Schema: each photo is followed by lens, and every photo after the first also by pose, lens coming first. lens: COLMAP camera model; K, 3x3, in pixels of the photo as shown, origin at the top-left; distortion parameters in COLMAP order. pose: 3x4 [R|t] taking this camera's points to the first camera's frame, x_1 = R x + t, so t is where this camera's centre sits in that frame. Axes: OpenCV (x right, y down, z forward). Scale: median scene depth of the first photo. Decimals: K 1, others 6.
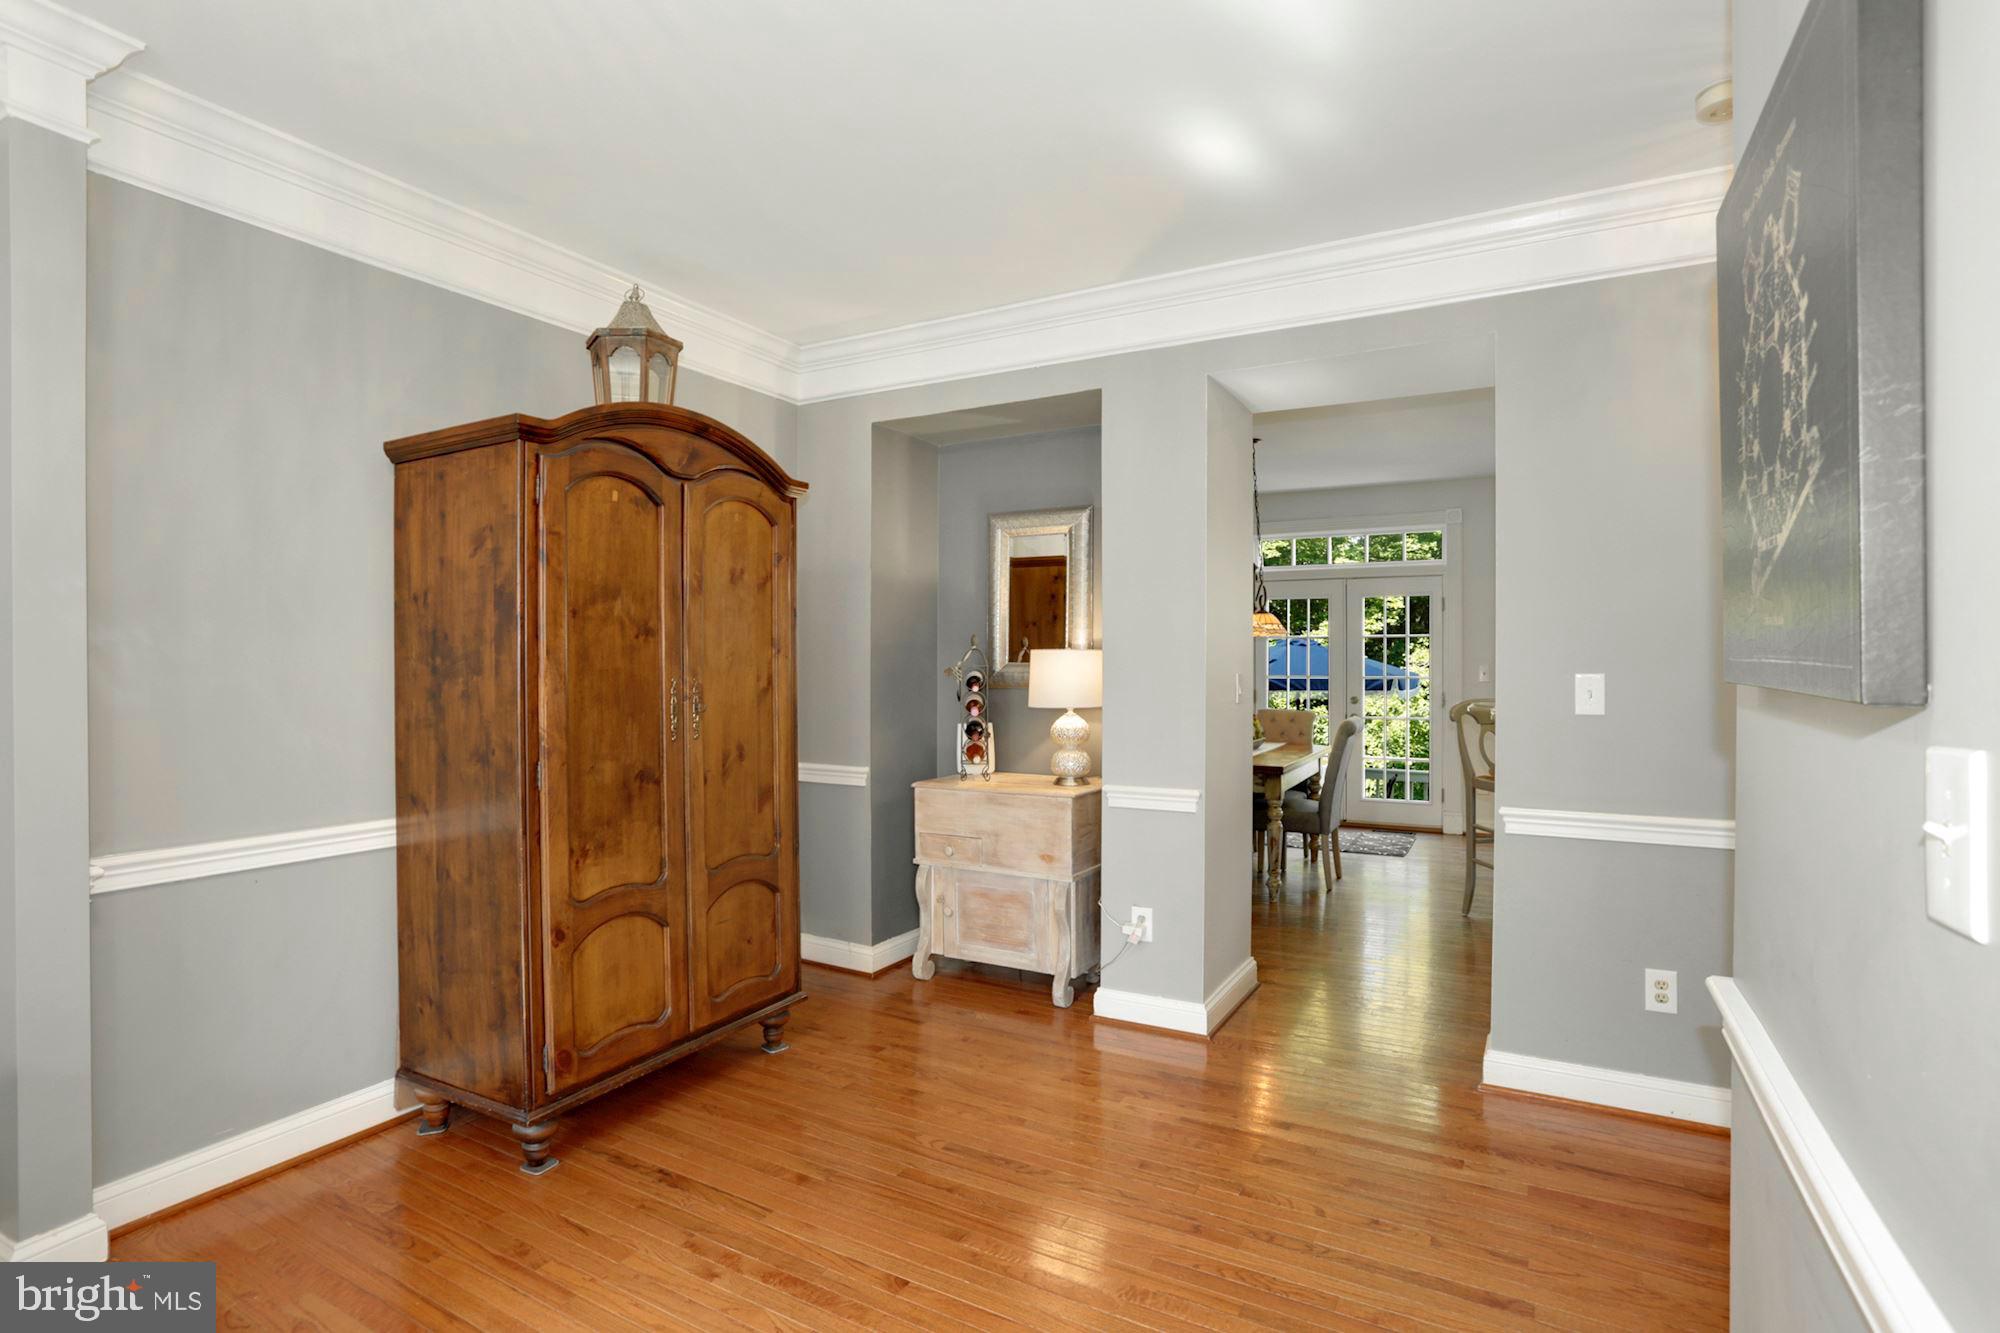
lens RADIAL K [[985.9, 0, 994.5], [0, 985.9, 679.7], [0, 0, 1]] dist [-0.002815, -0.000199]
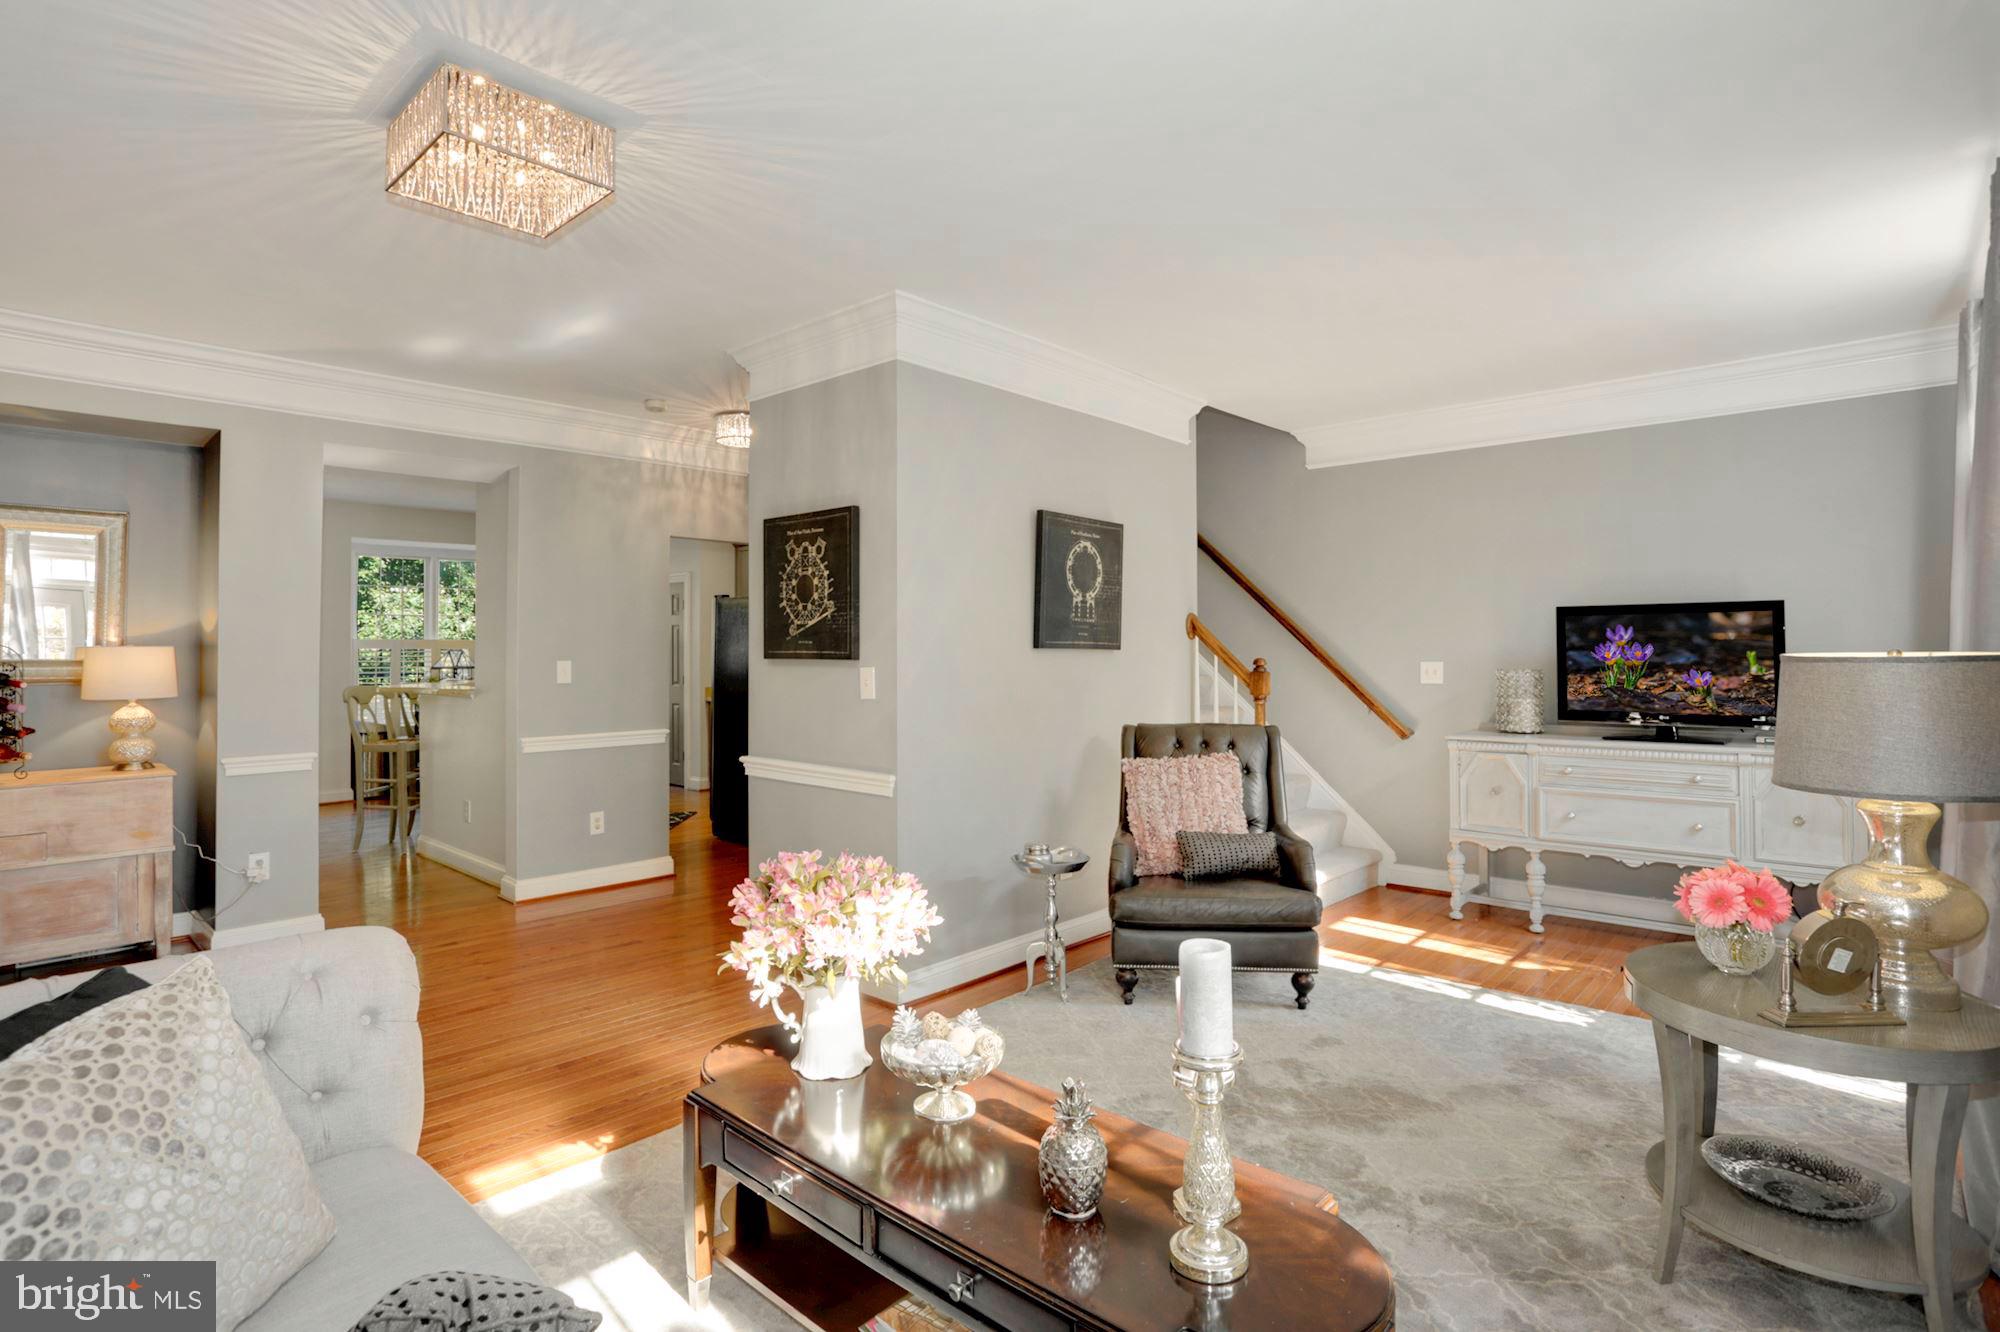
lens RADIAL K [[985.9, 0, 998.8], [0, 985.9, 657.3], [0, 0, 1]] dist [-0.002815, -0.000199]
pose [[0.255060, -0.004552, 0.966915, -0.747322], [0.023163, 0.999731, -0.001404, 0.006512], [-0.966648, 0.022754, 0.255097, -0.204574]]
